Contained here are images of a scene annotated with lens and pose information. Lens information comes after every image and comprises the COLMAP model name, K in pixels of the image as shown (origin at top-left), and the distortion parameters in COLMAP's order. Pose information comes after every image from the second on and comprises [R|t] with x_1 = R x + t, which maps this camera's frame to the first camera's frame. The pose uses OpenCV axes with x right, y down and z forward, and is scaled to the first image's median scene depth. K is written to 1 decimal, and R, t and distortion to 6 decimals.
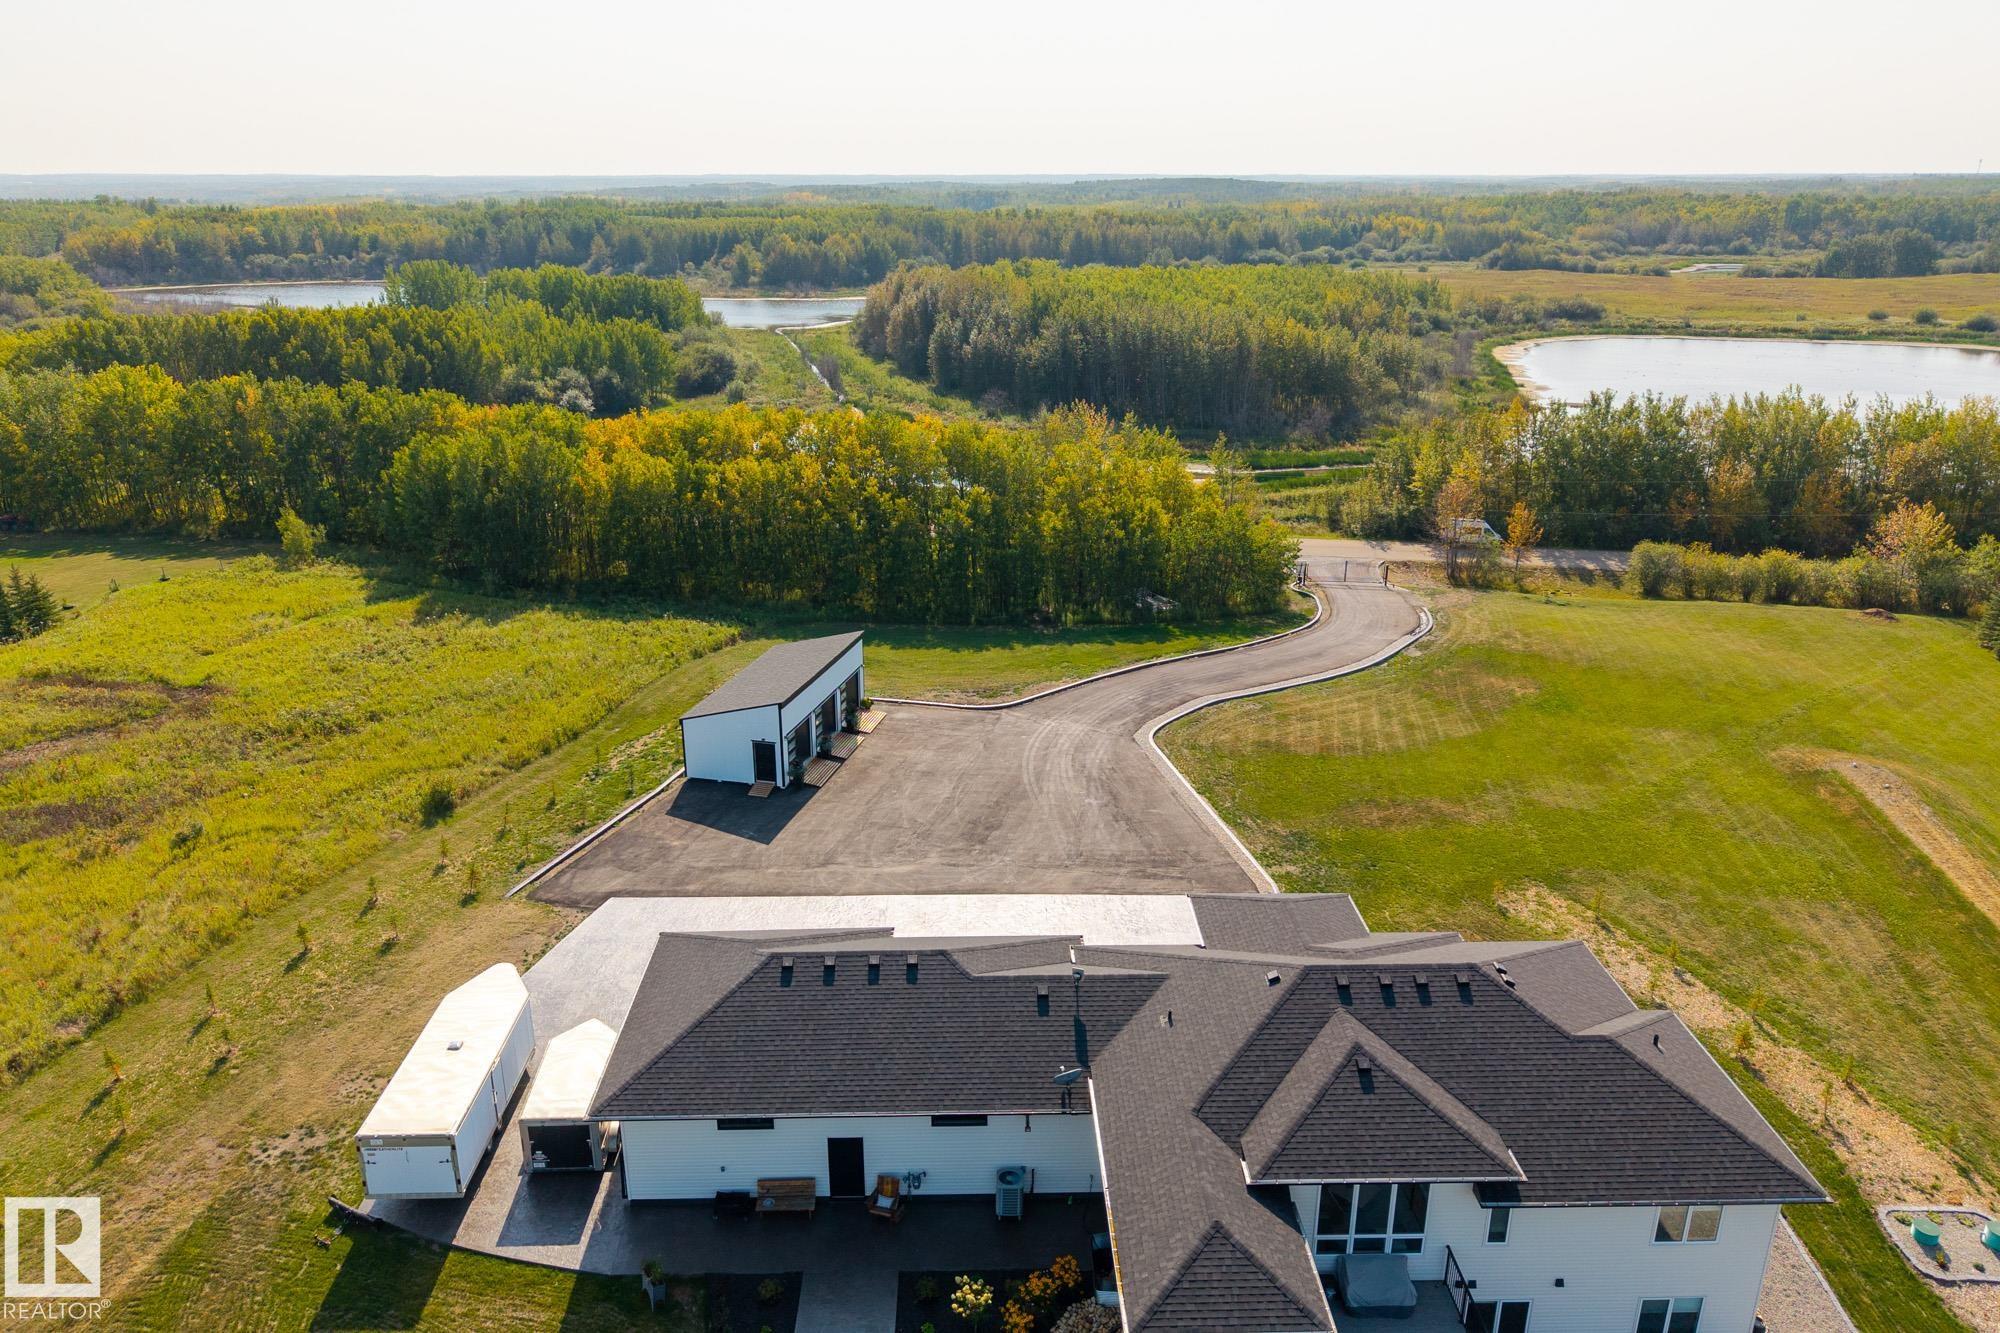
lens RADIAL K [[1372.1, 0, 993.8], [0, 1372.1, 675.1], [0, 0, 1]] dist [0.034100, -0.045018]
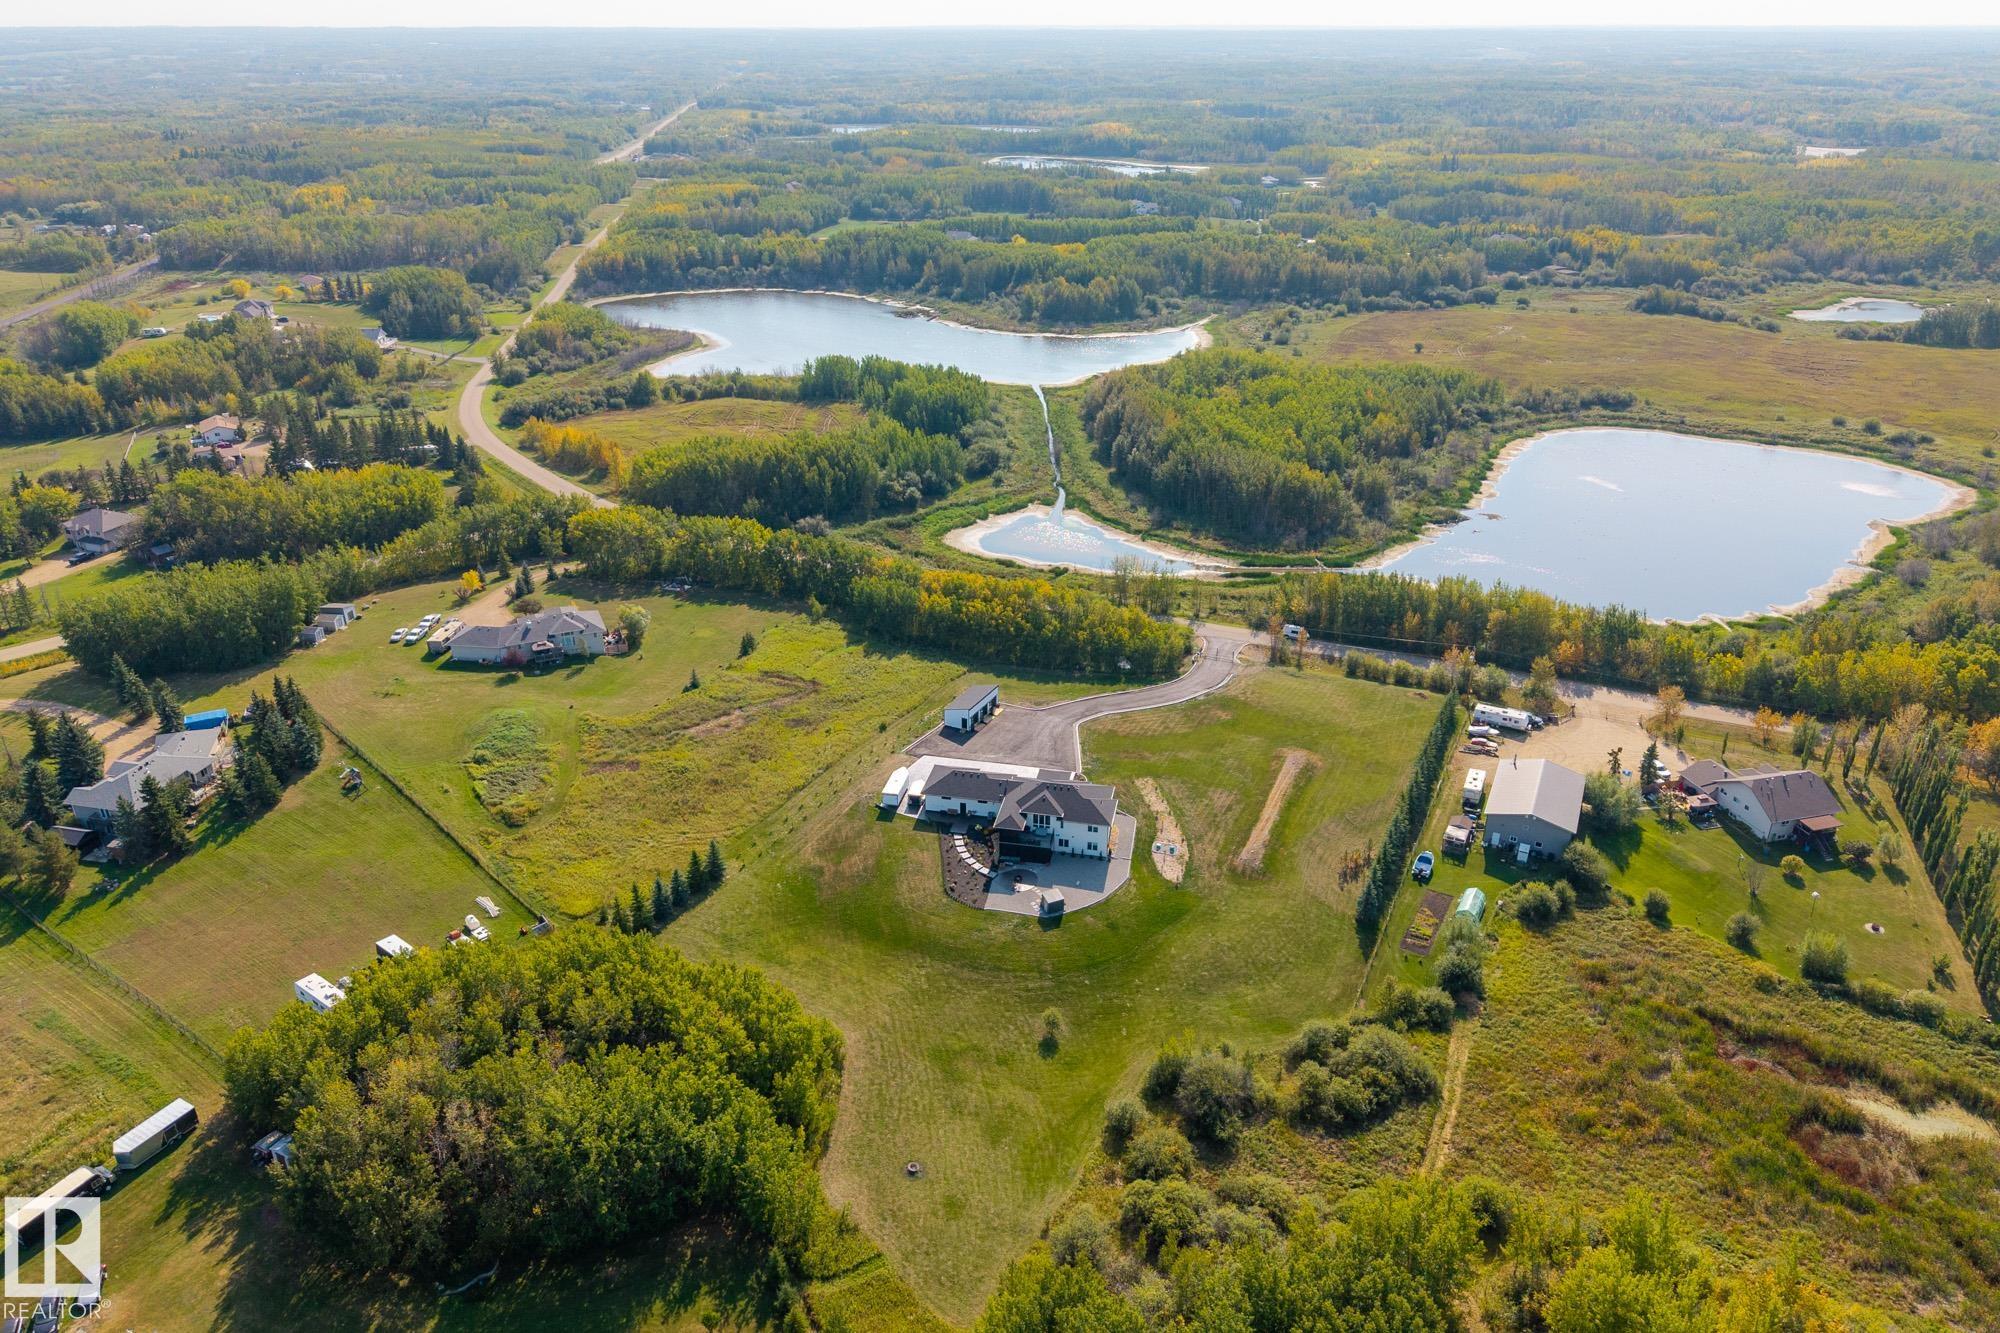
lens RADIAL K [[1362.9, 0, 1000.0], [0, 1362.9, 666.5], [0, 0, 1]] dist [0.157586, -0.272296]
pose [[0.976001, 0.095215, -0.195846, 0.541184], [-0.077077, 0.992172, 0.098253, -0.391500], [0.203668, -0.080800, 0.975700, -2.192386]]
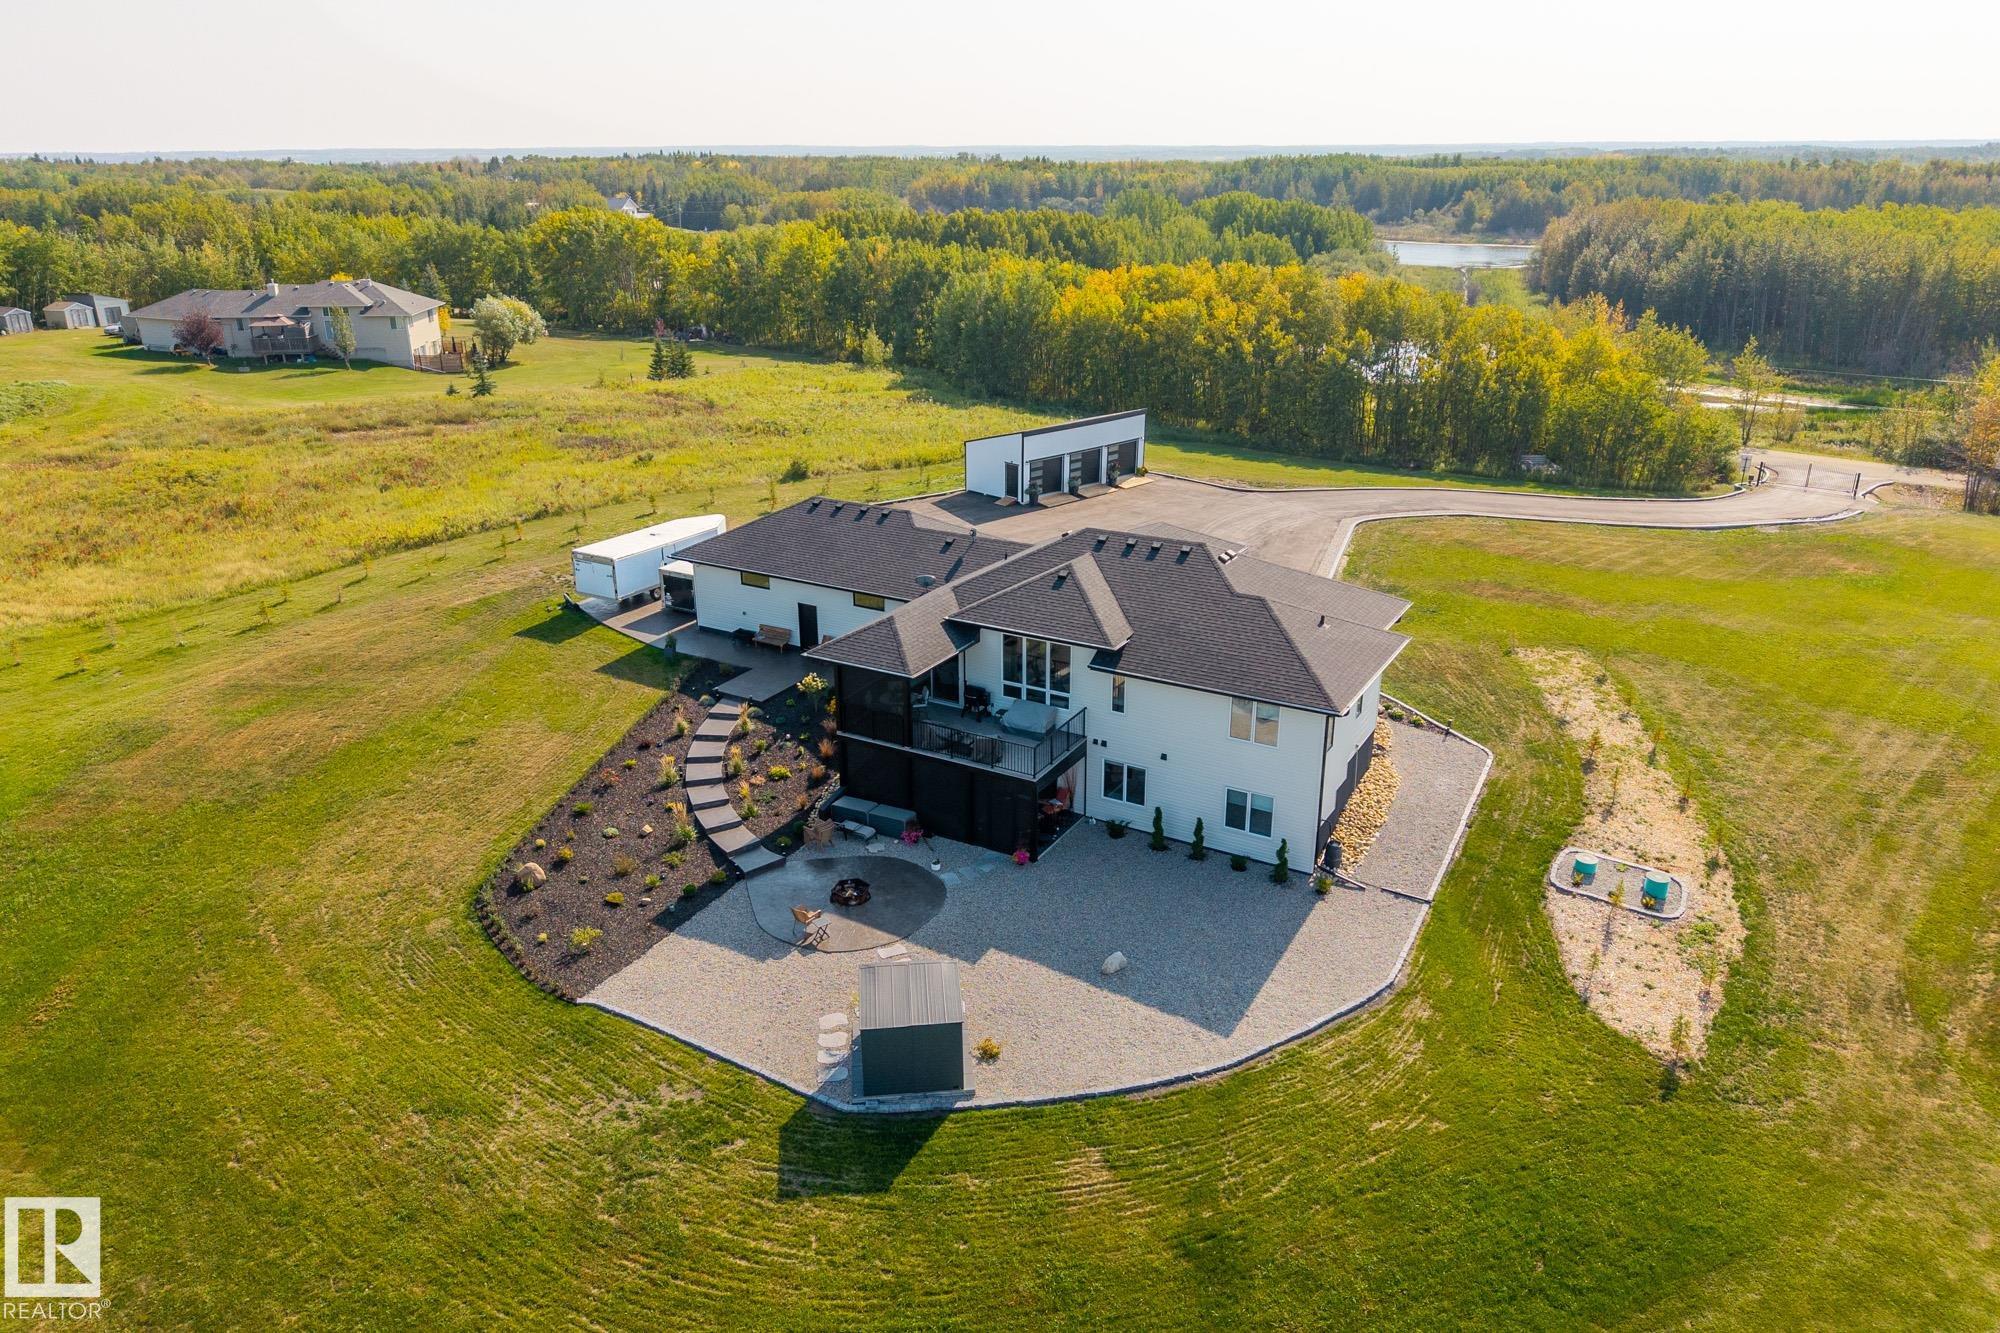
lens RADIAL K [[1372.1, 0, 993.8], [0, 1372.1, 675.1], [0, 0, 1]] dist [0.034100, -0.045018]
pose [[0.853071, 0.184596, -0.488052, 0.403434], [-0.175295, 0.982358, 0.065156, 0.137658], [0.491469, 0.029970, 0.870379, -0.101464]]
